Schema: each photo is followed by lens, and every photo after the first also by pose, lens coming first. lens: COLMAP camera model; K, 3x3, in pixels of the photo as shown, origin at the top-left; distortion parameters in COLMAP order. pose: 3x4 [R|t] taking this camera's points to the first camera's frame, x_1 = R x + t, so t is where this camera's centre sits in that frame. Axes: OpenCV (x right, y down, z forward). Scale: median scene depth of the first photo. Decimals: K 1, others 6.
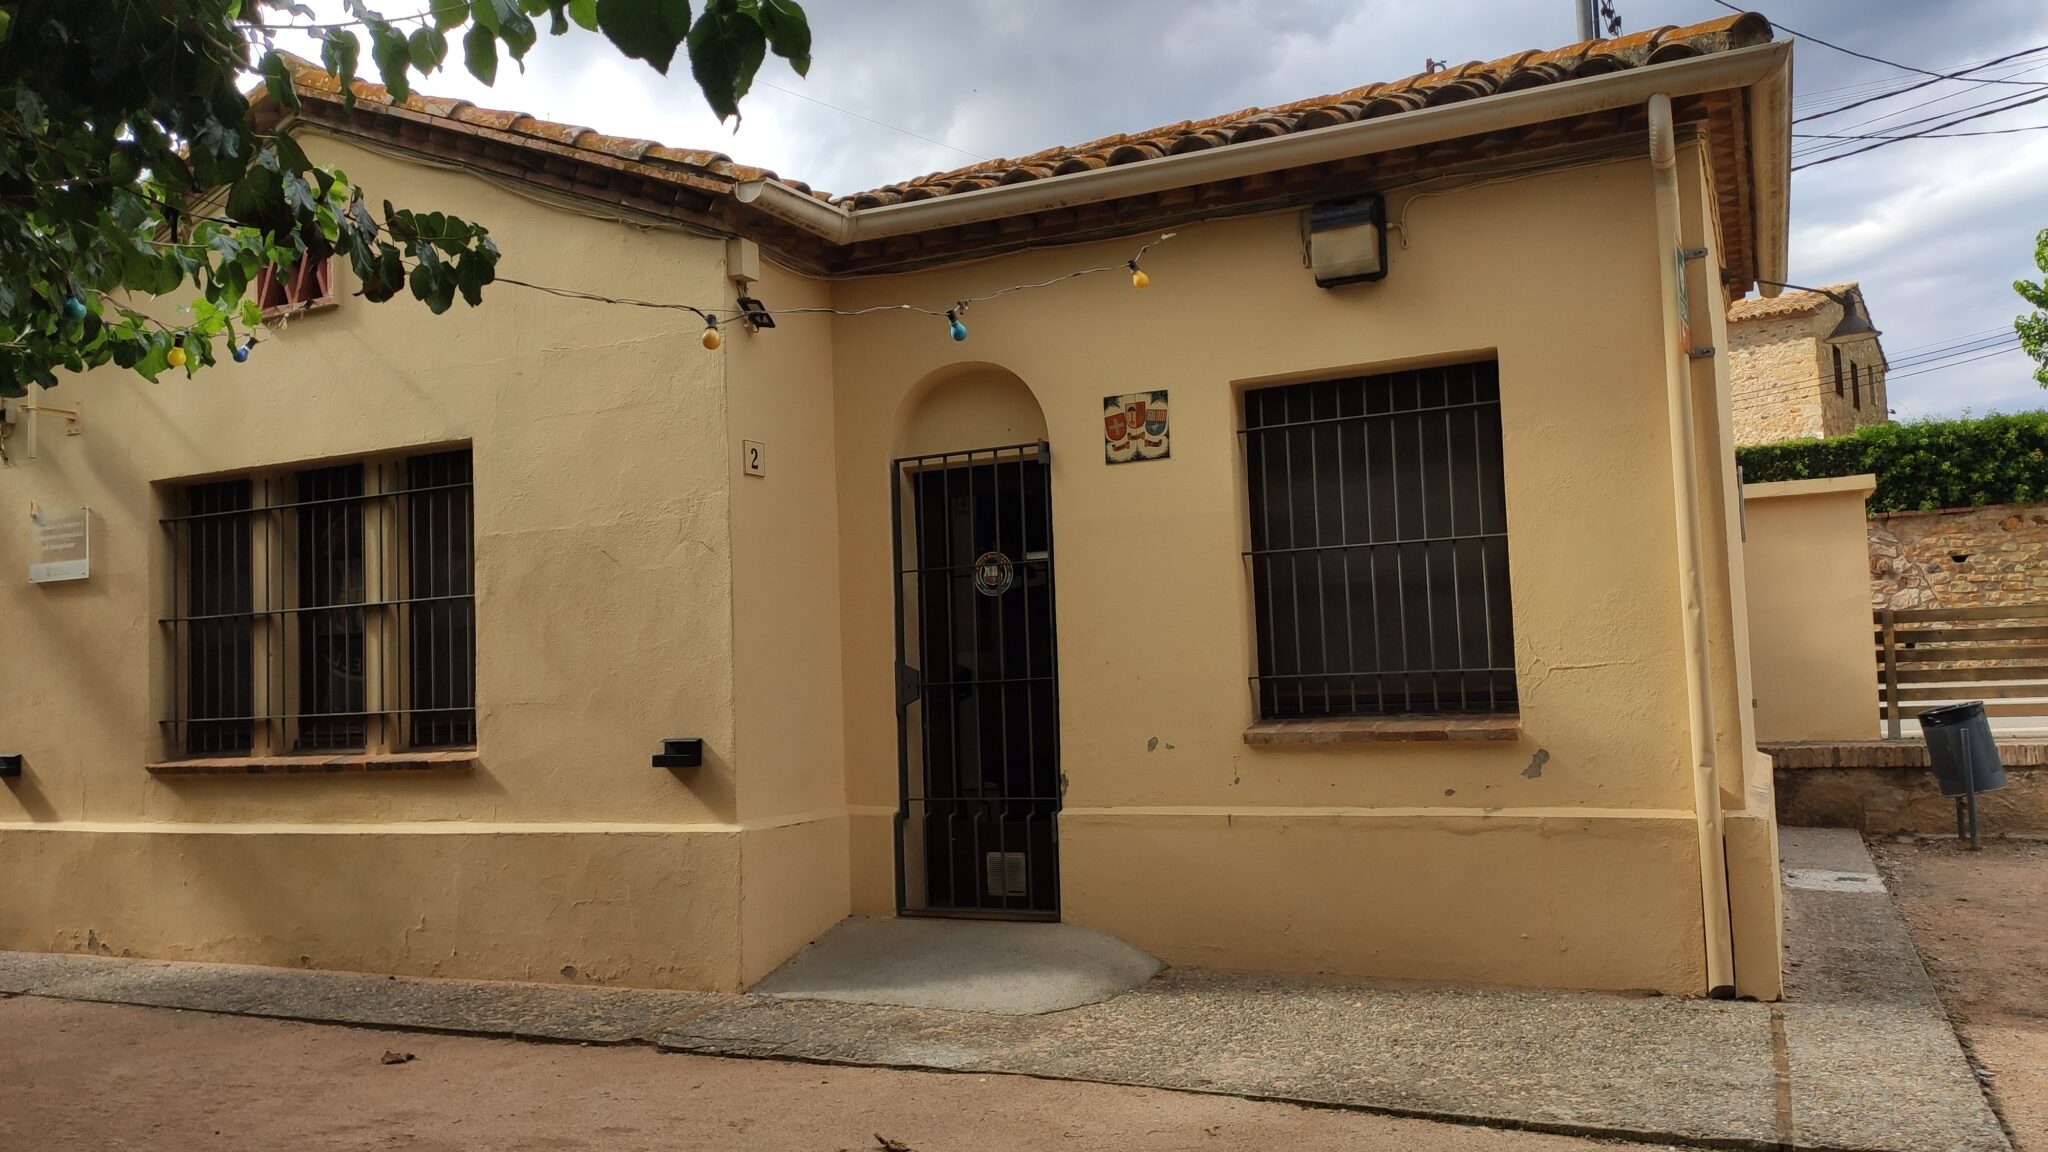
lens RADIAL K [[1521.9, 0, 1024.0], [0, 1521.9, 576.0], [0, 0, 1]] dist [0.029030, -0.005580]
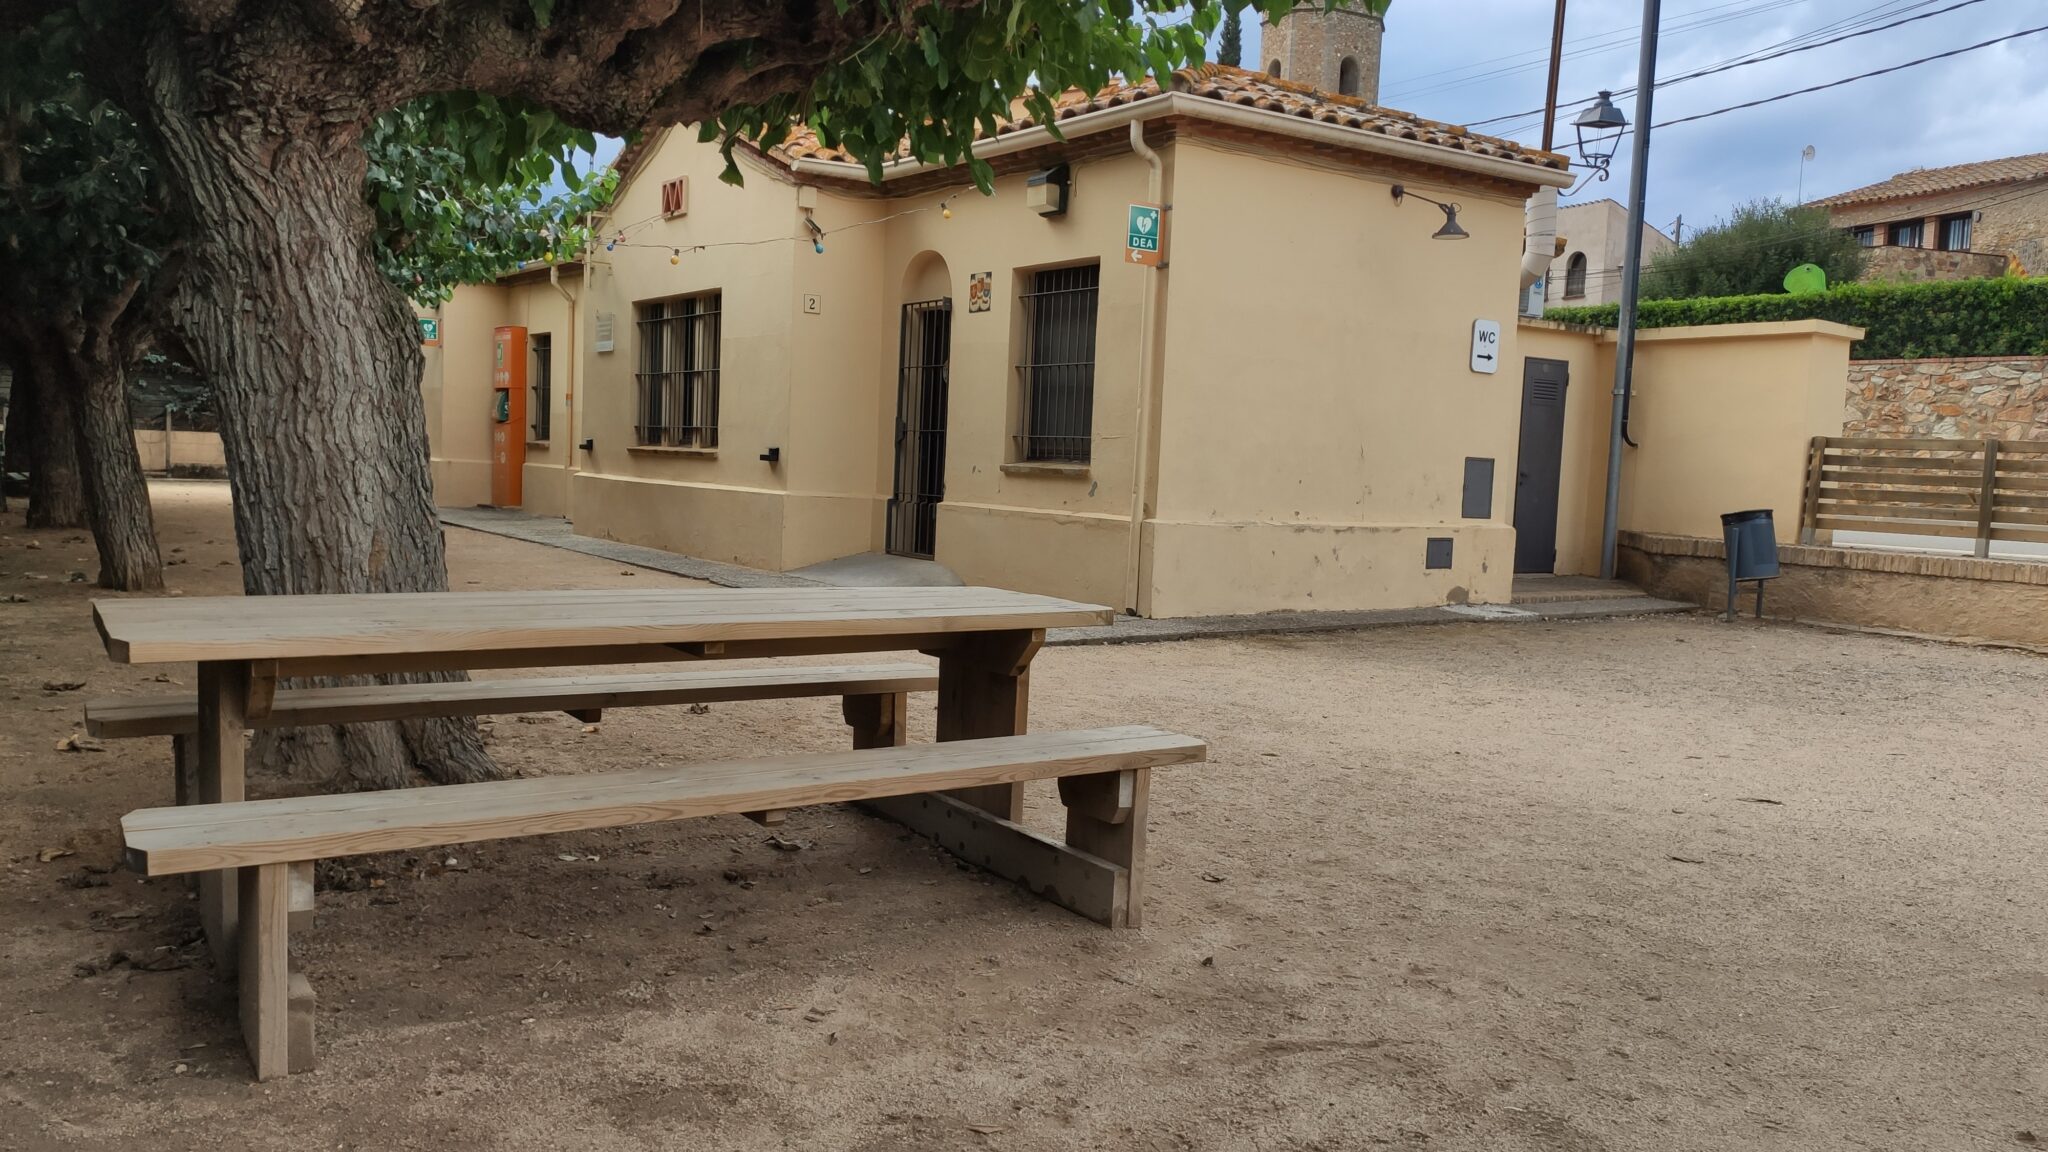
lens RADIAL K [[1521.9, 0, 1024.0], [0, 1521.9, 576.0], [0, 0, 1]] dist [0.029030, -0.005580]
pose [[0.865248, 0.113788, -0.488260, 1.024436], [-0.041701, 0.986863, 0.156088, -0.049829], [0.499607, -0.114694, 0.858626, -0.547652]]
